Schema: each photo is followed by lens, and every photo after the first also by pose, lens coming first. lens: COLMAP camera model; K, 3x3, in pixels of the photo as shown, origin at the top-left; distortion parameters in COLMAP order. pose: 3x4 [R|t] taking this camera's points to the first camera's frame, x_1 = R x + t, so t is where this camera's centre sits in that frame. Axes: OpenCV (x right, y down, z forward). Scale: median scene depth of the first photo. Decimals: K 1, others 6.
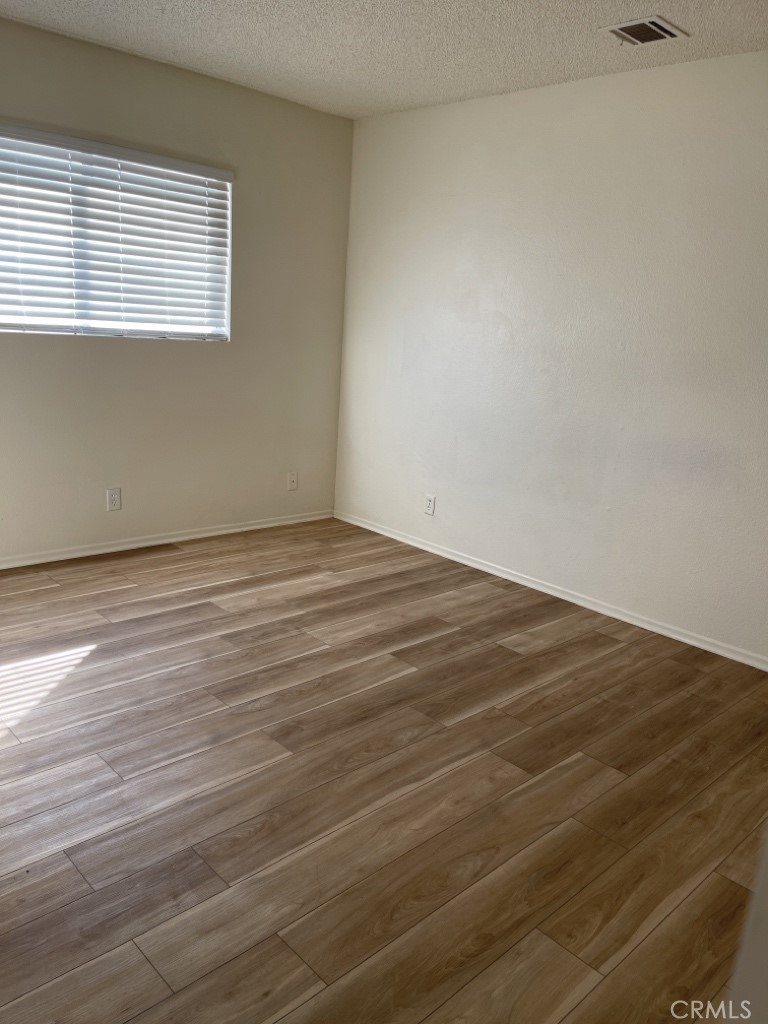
lens RADIAL K [[760.9, 0, 384.0], [0, 760.9, 512.0], [0, 0, 1]] dist [0.068187, -0.096148]
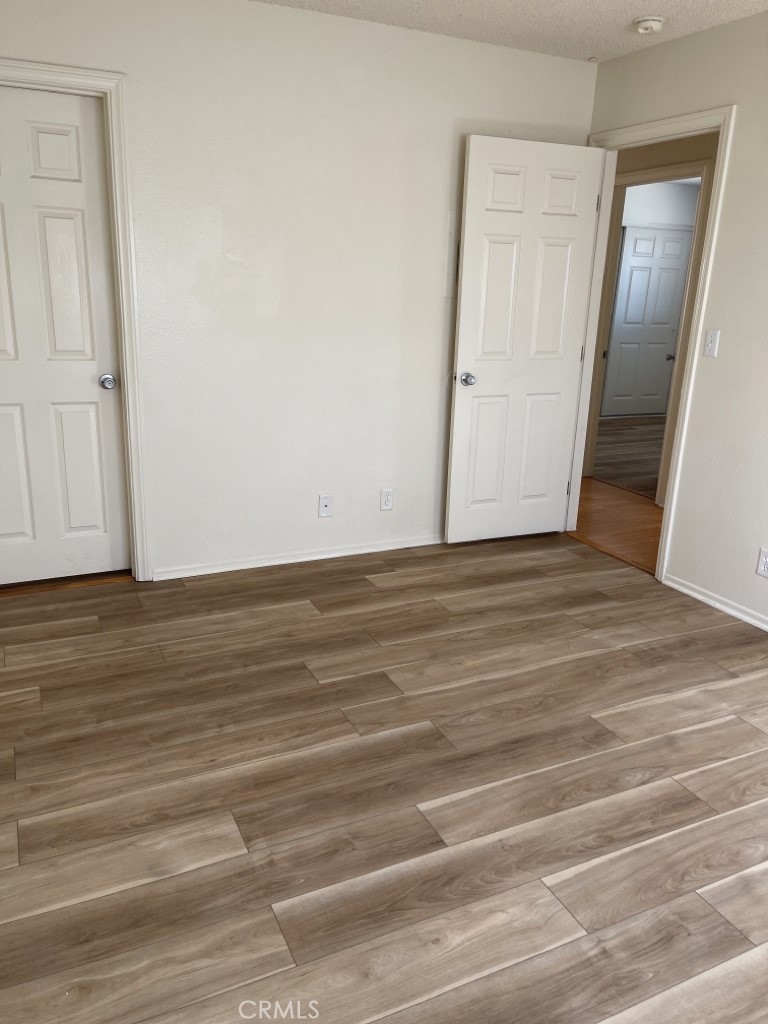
lens RADIAL K [[760.9, 0, 384.0], [0, 760.9, 512.0], [0, 0, 1]] dist [0.068187, -0.096148]
pose [[-0.944057, -0.185590, 0.272604, -0.075617], [-0.018443, 0.855035, 0.518242, -0.431326], [-0.329267, 0.484222, -0.810624, 1.625376]]
